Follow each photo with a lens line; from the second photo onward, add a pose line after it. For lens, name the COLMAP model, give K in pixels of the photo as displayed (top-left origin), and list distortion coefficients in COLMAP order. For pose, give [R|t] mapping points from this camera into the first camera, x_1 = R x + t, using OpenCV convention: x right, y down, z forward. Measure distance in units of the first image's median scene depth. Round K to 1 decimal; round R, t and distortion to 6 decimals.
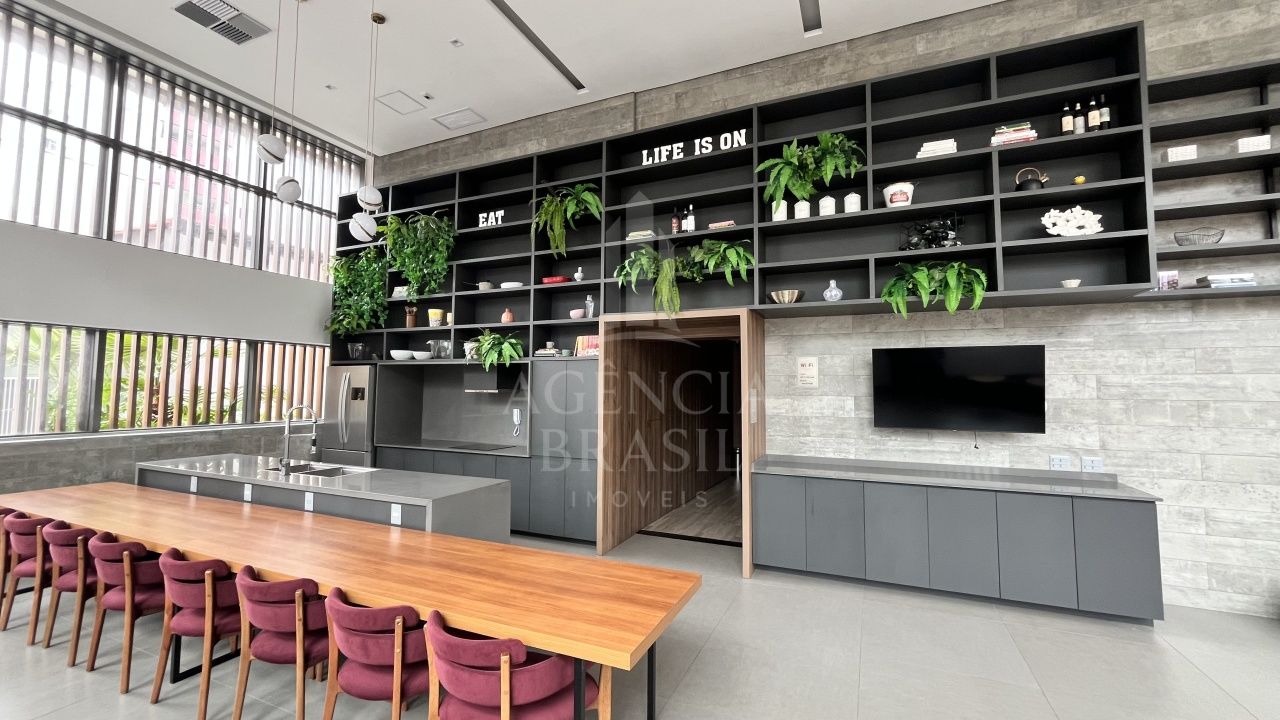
lens RADIAL K [[522.4, 0, 640.6], [0, 522.4, 355.3], [0, 0, 1]] dist [-0.000812, -0.000522]
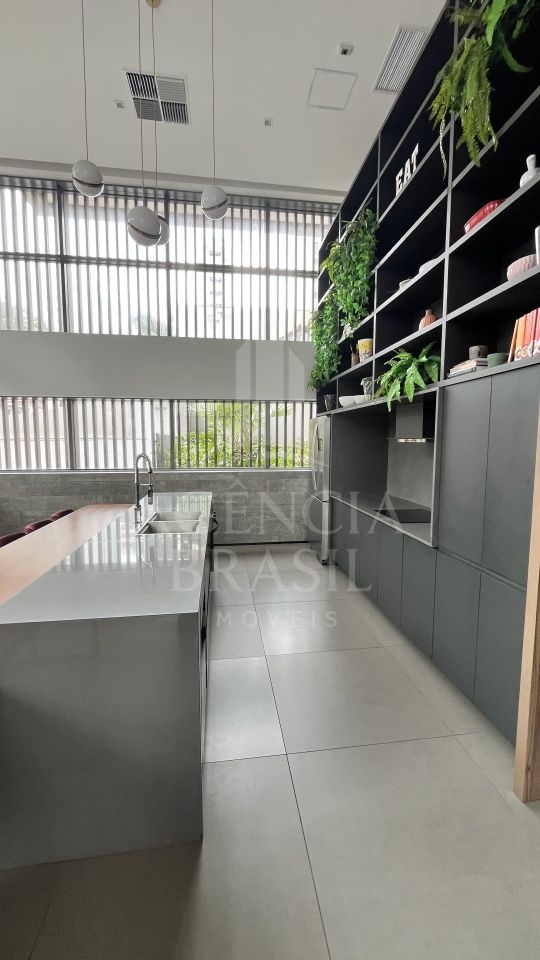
lens RADIAL K [[391.8, 0, 242.4], [0, 391.8, 482.8], [0, 0, 1]] dist [-0.000812, -0.000522]
pose [[0.446003, 0.085157, -0.890971, 0.098368], [0.066299, 0.989585, 0.127770, 0.049242], [0.892572, -0.116057, 0.435713, 0.640274]]
